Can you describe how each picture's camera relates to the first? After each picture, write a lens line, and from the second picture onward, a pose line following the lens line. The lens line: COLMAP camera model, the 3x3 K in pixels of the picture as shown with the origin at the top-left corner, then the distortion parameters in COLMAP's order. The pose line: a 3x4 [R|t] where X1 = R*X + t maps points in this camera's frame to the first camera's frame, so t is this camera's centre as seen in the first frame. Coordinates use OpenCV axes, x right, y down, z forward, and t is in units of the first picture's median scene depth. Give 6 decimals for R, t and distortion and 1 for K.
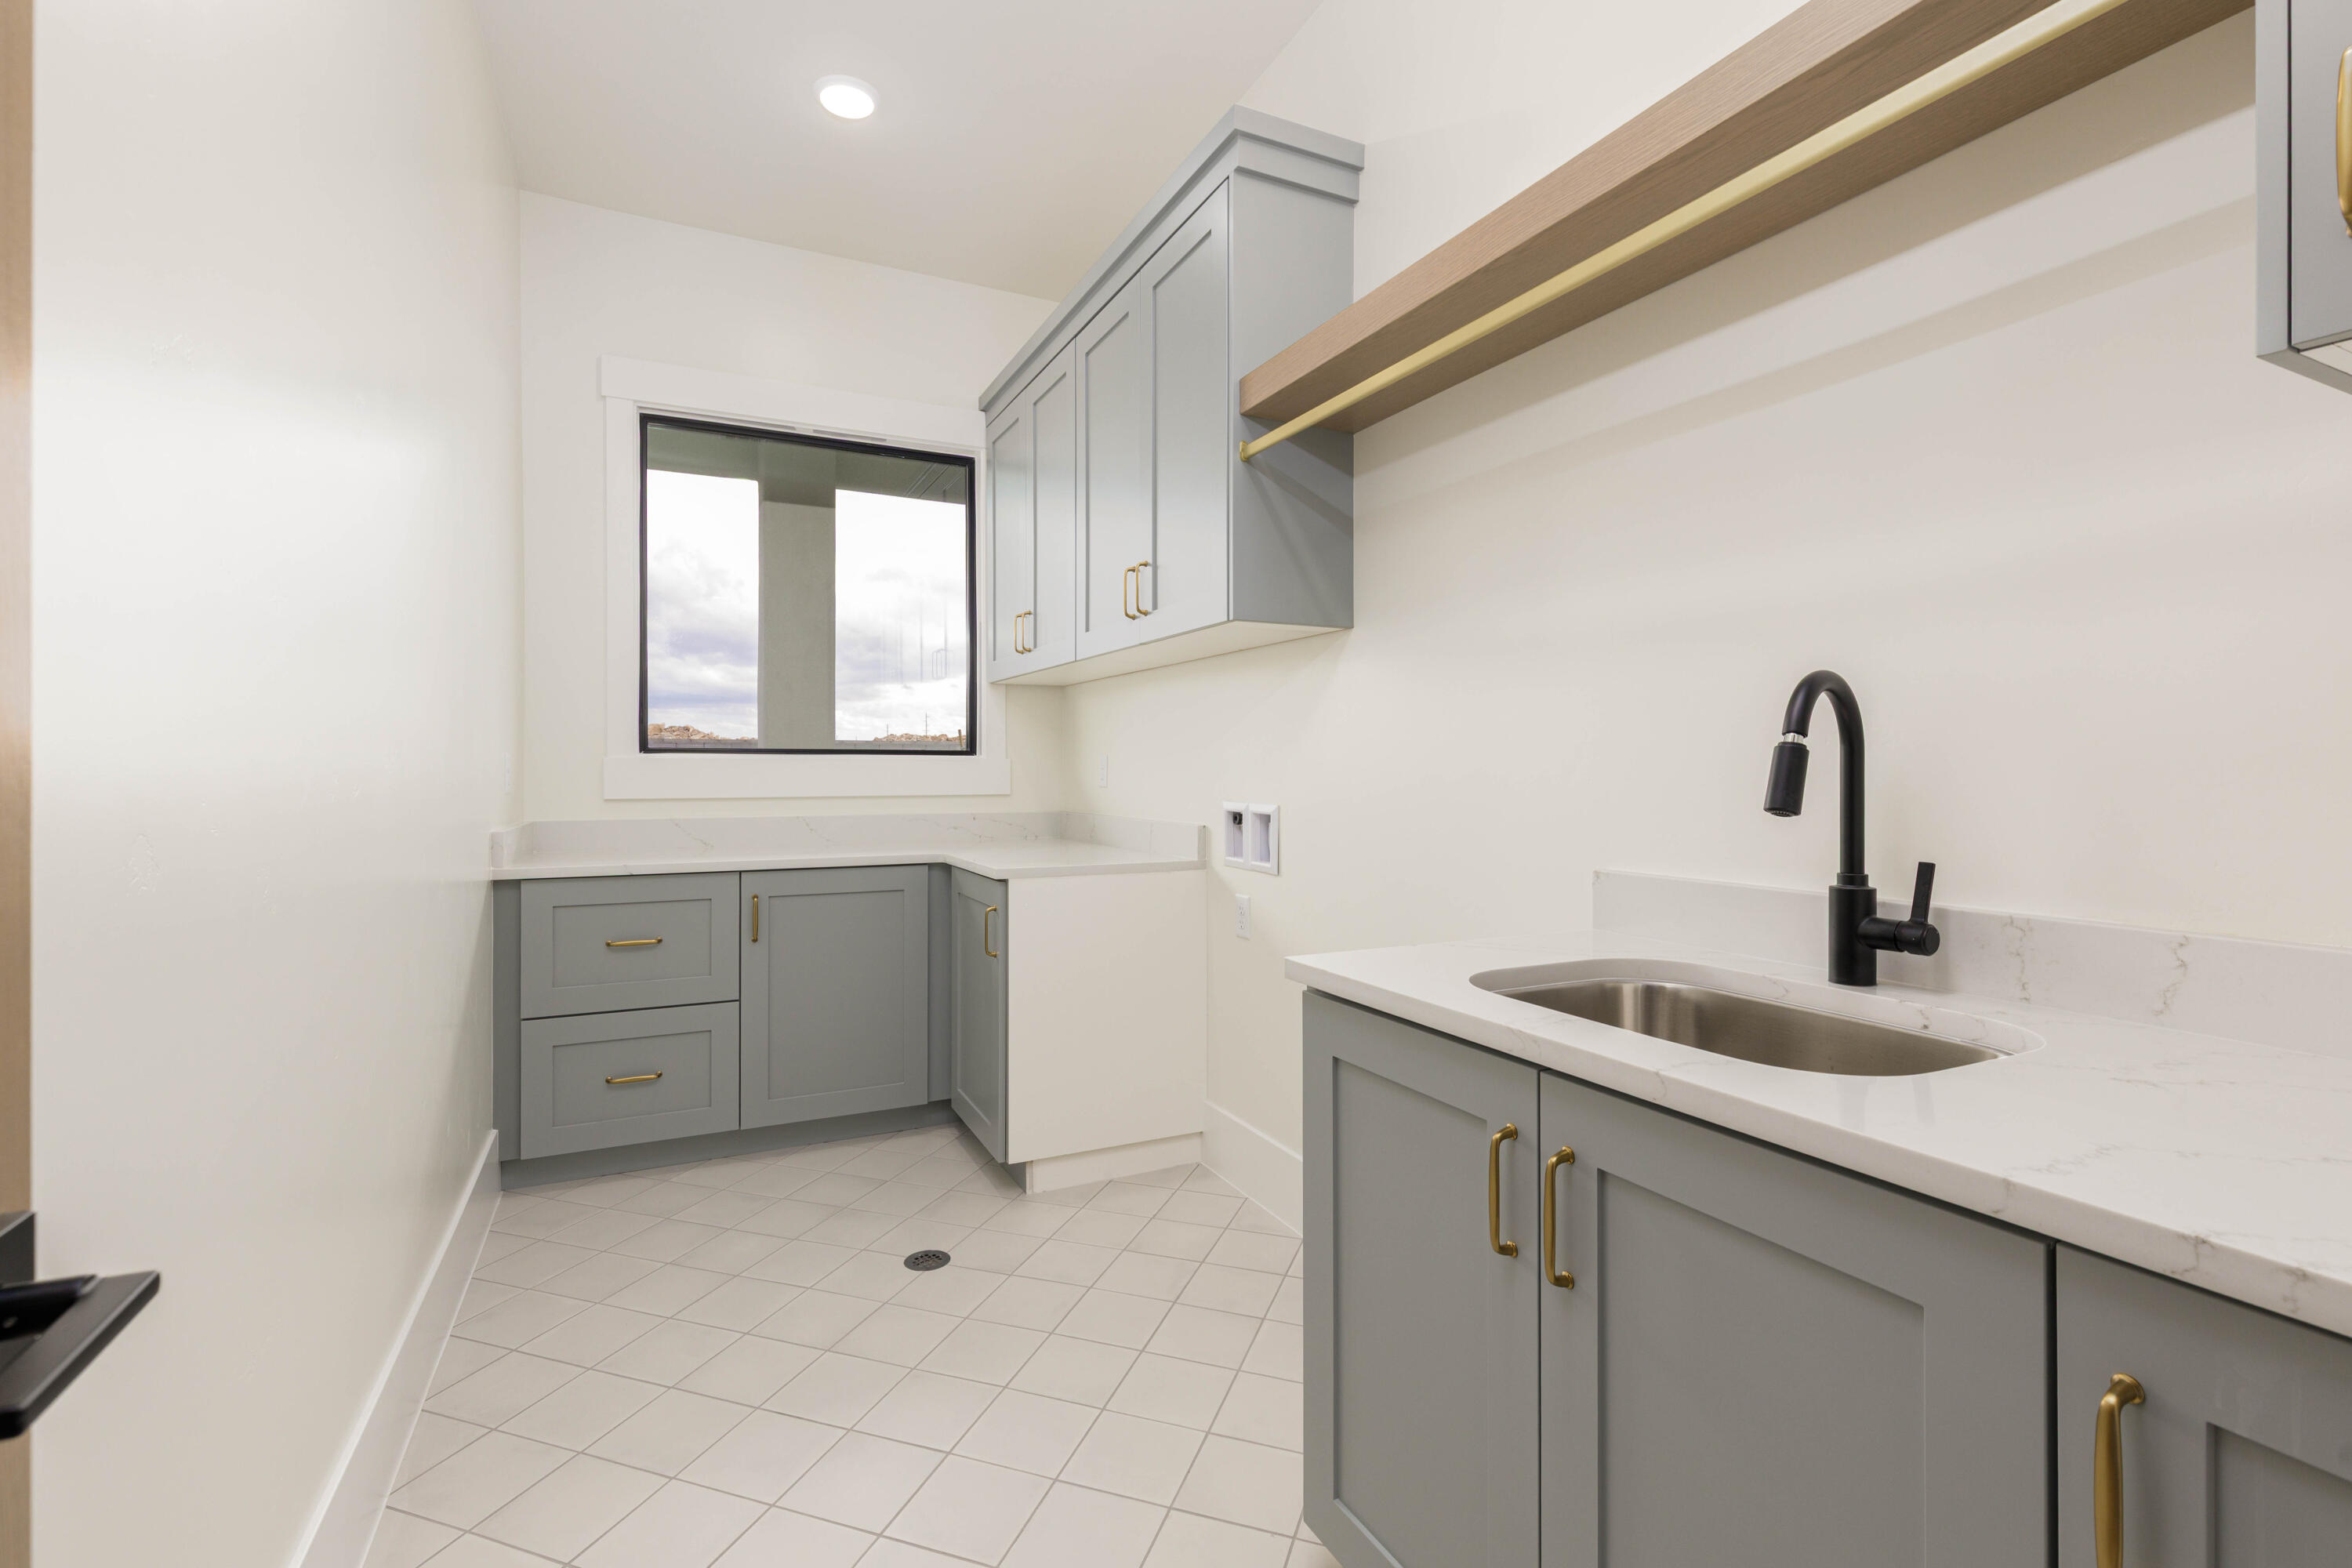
lens RADIAL K [[1054.9, 0, 1175.9], [0, 1054.9, 777.5], [0, 0, 1]] dist [-0.003705, 0.000305]
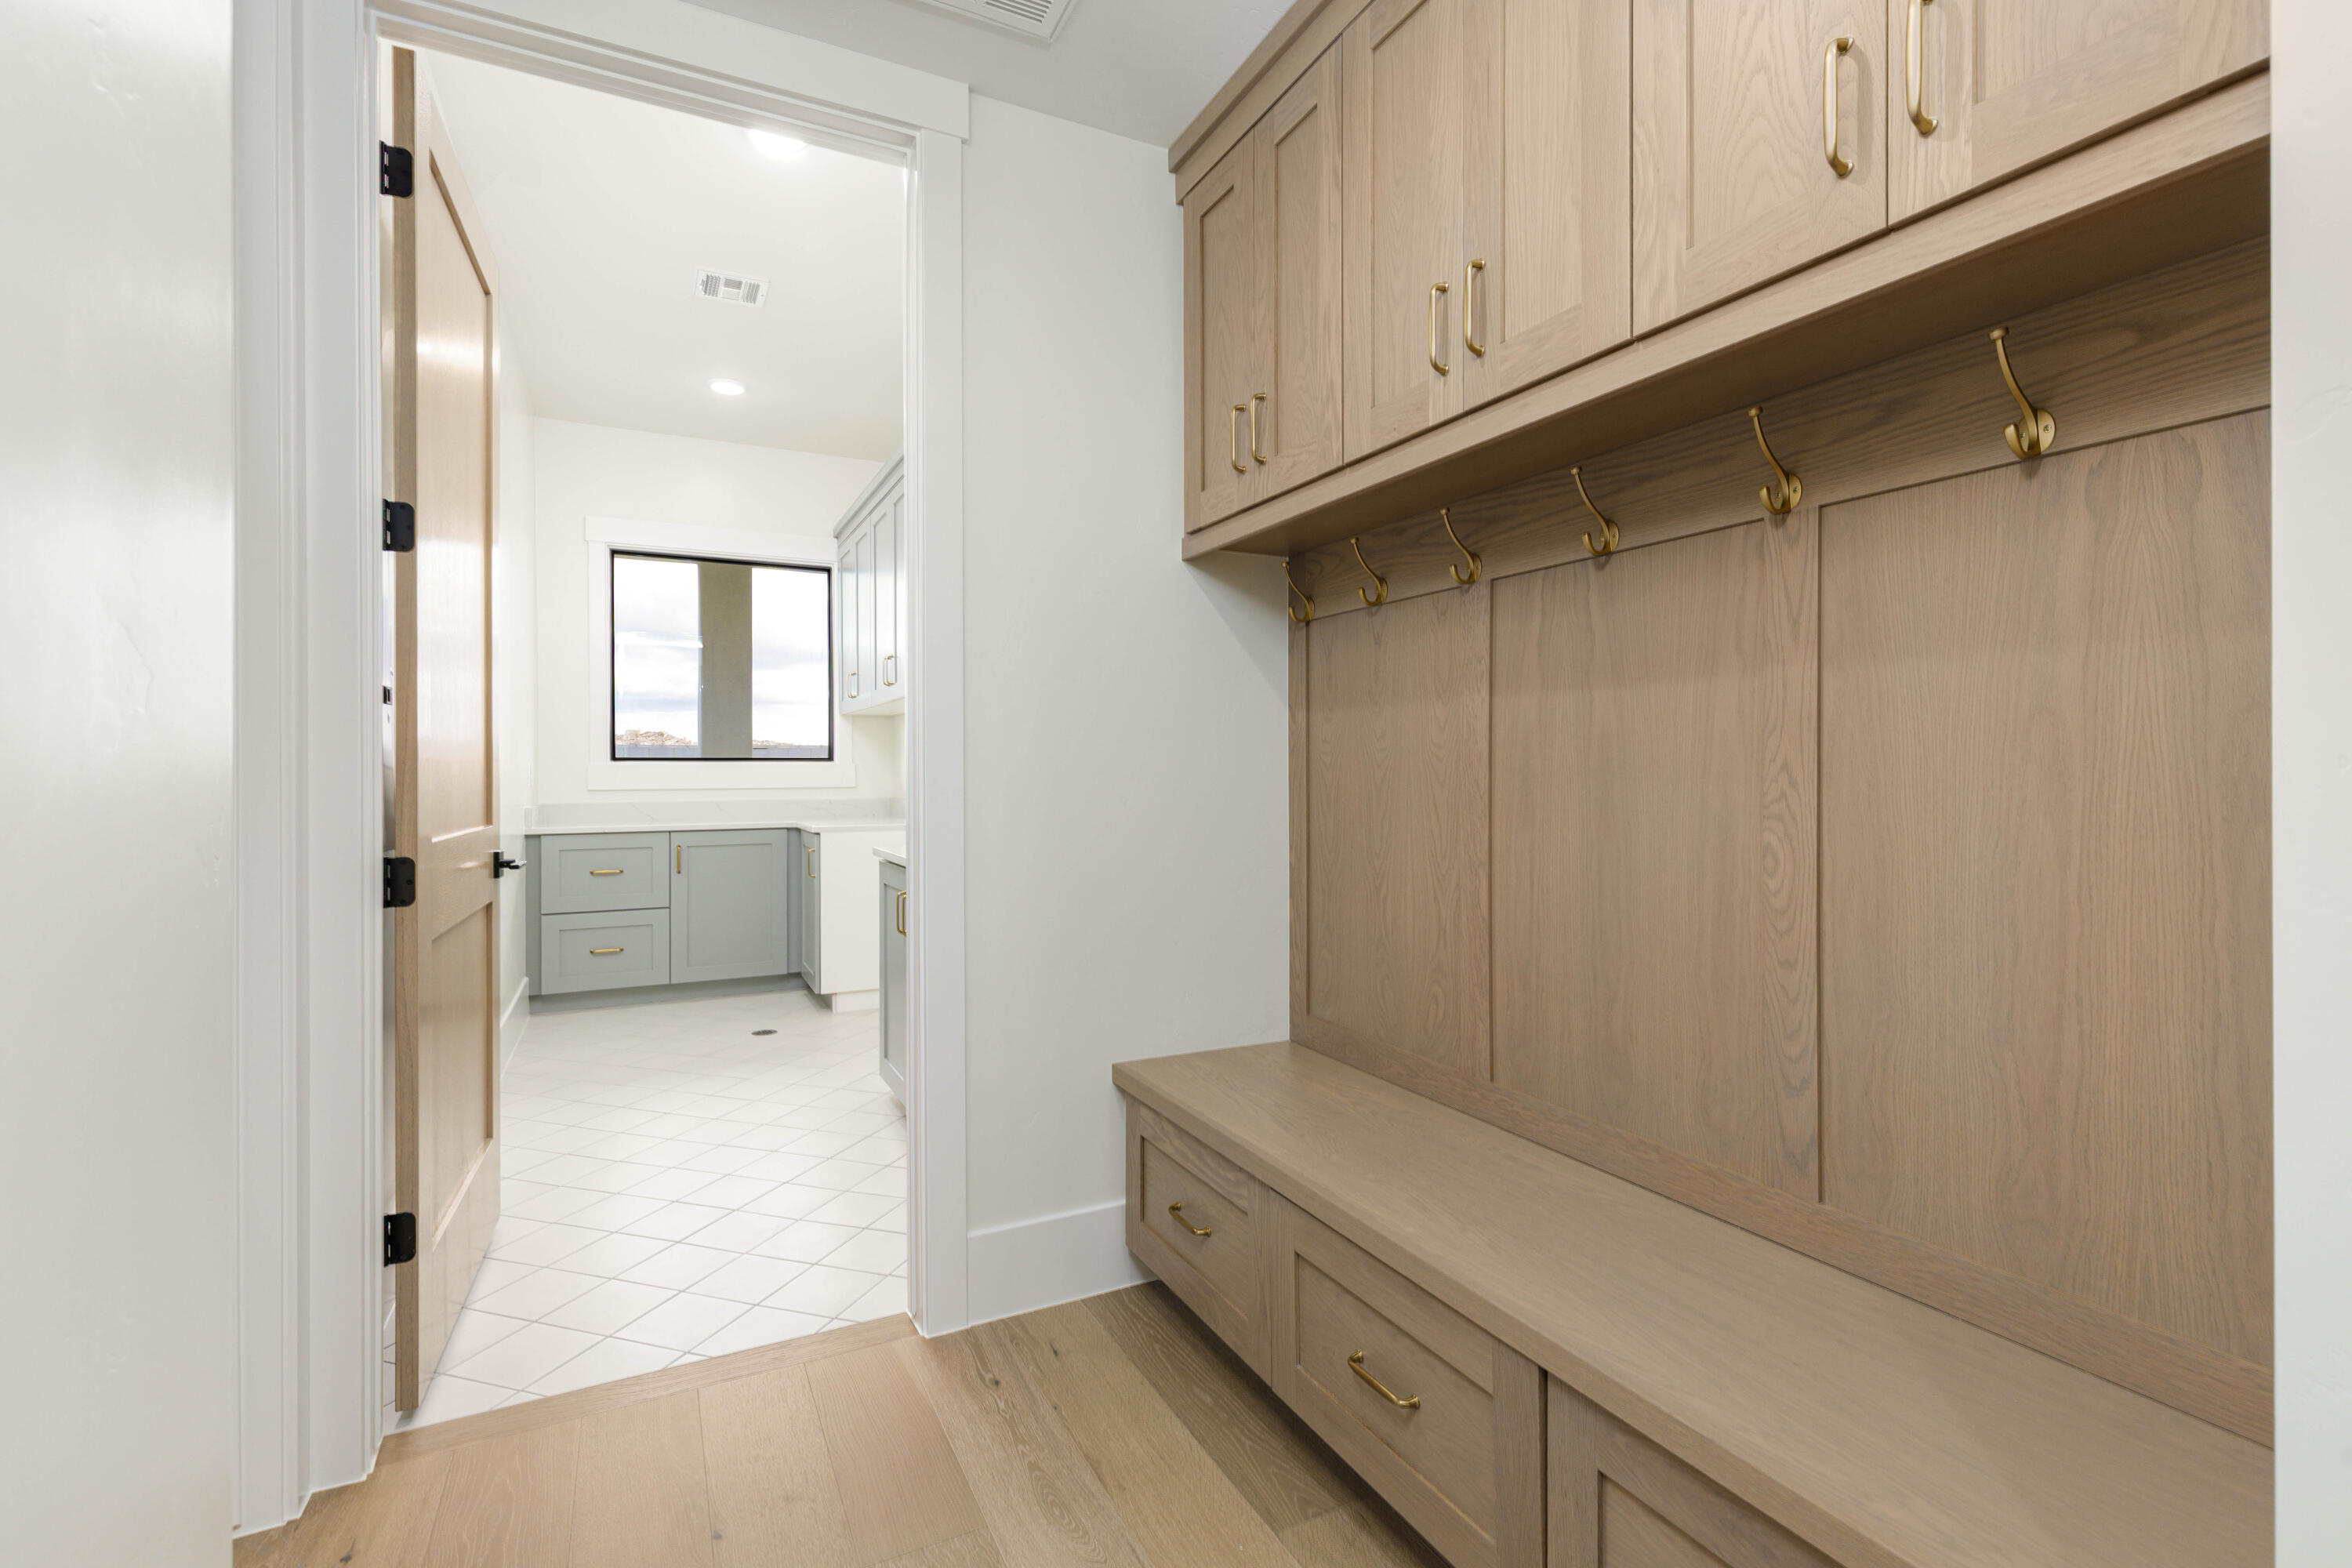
lens RADIAL K [[1054.9, 0, 1175.3], [0, 1054.9, 775.4], [0, 0, 1]] dist [-0.003705, 0.000305]
pose [[0.999850, -0.004172, 0.016790, 0.344225], [0.004241, 0.999983, -0.004121, 0.009077], [-0.016773, 0.004192, 0.999851, -0.656797]]
